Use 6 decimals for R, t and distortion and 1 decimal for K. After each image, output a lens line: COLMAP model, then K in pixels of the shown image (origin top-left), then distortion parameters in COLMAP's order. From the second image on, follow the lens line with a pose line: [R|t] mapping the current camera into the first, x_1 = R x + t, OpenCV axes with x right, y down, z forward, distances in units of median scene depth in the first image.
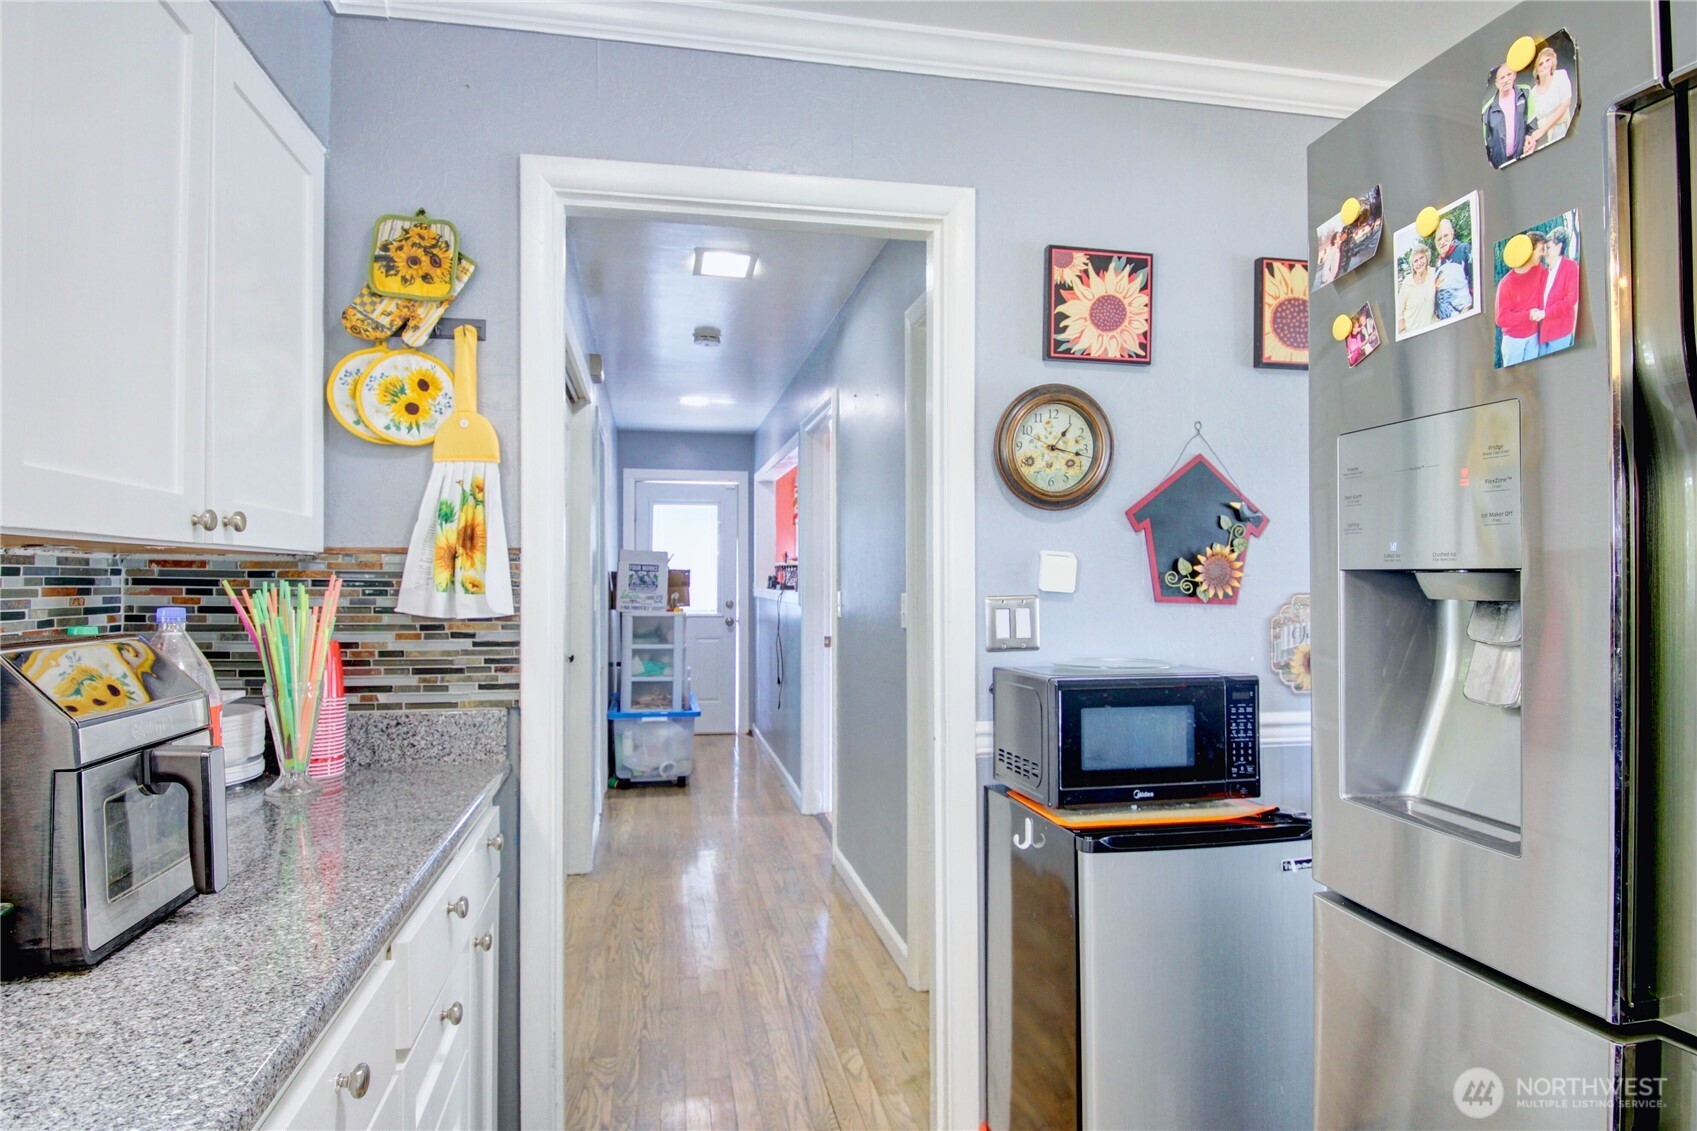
lens RADIAL K [[937.7, 0, 857.7], [0, 937.7, 578.5], [0, 0, 1]] dist [0.003110, -0.021759]
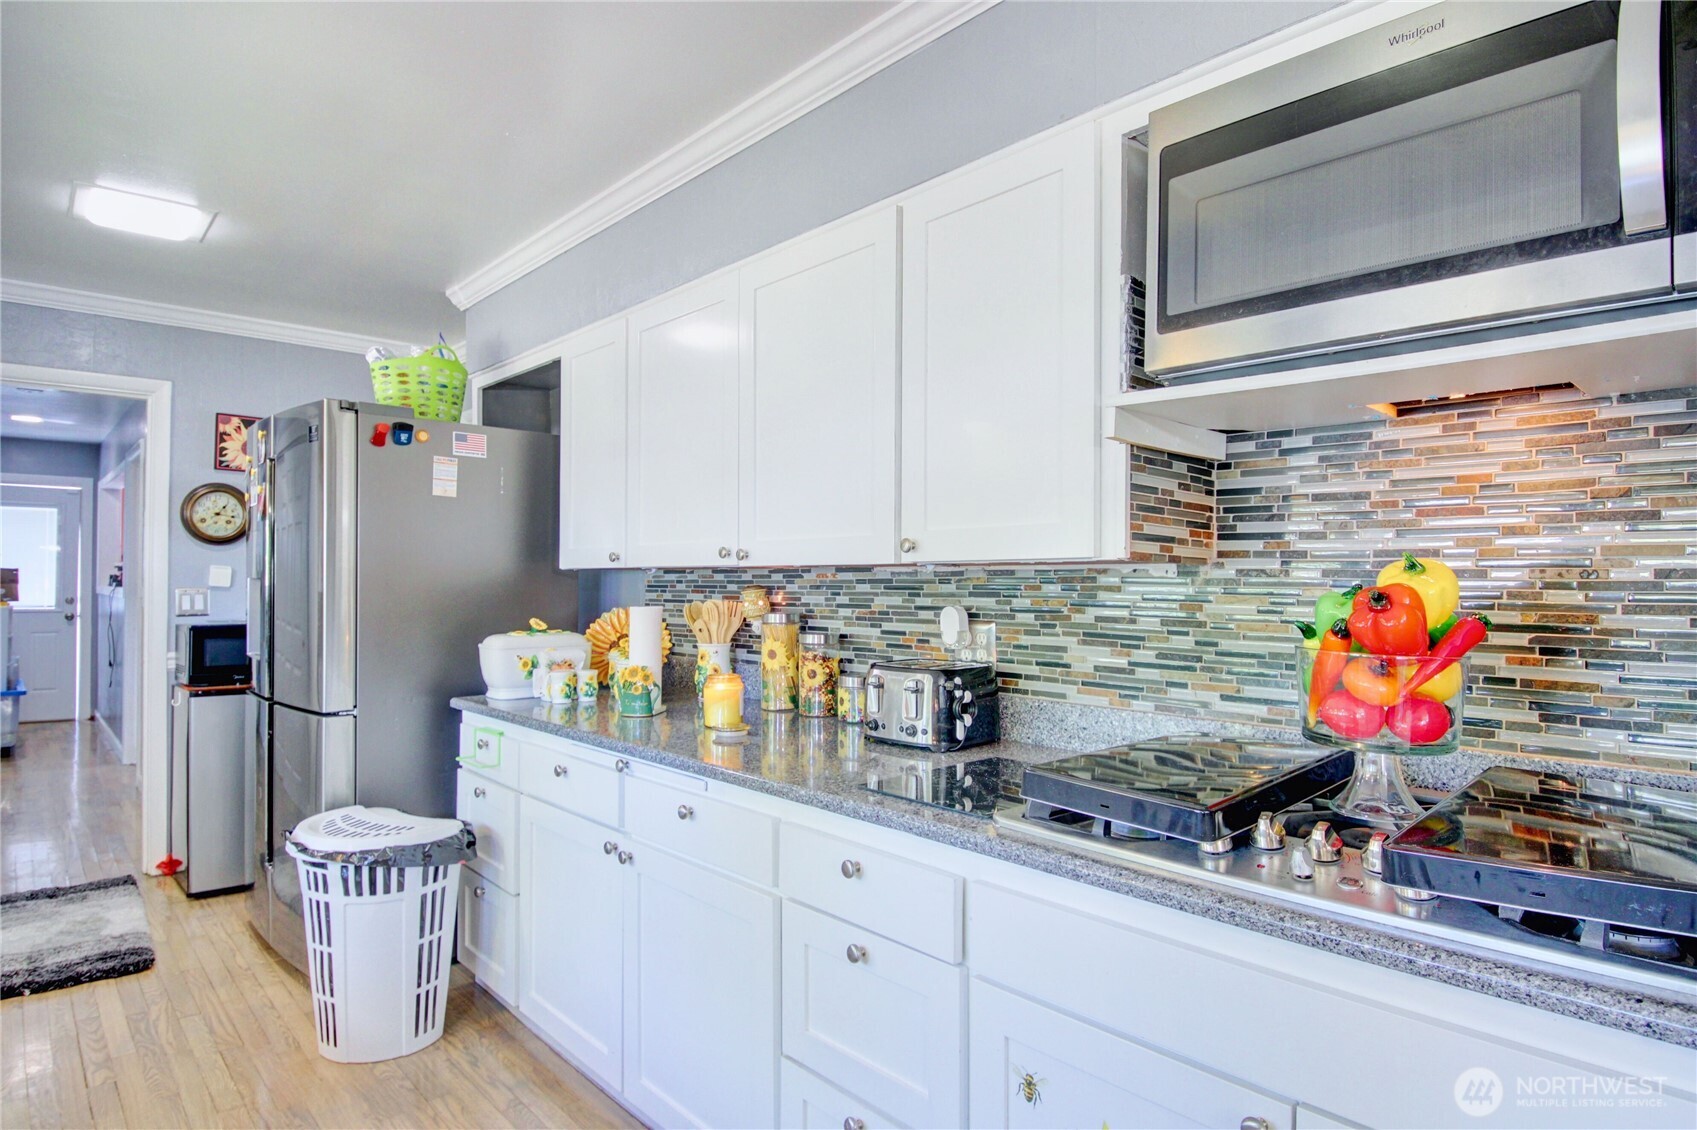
lens RADIAL K [[937.7, 0, 852.1], [0, 937.7, 571.2], [0, 0, 1]] dist [0.003110, -0.021759]
pose [[0.863605, 0.011075, 0.504047, 0.371118], [-0.007380, 0.999929, -0.009325, -0.009655], [-0.504115, 0.004333, 0.863626, -1.388133]]
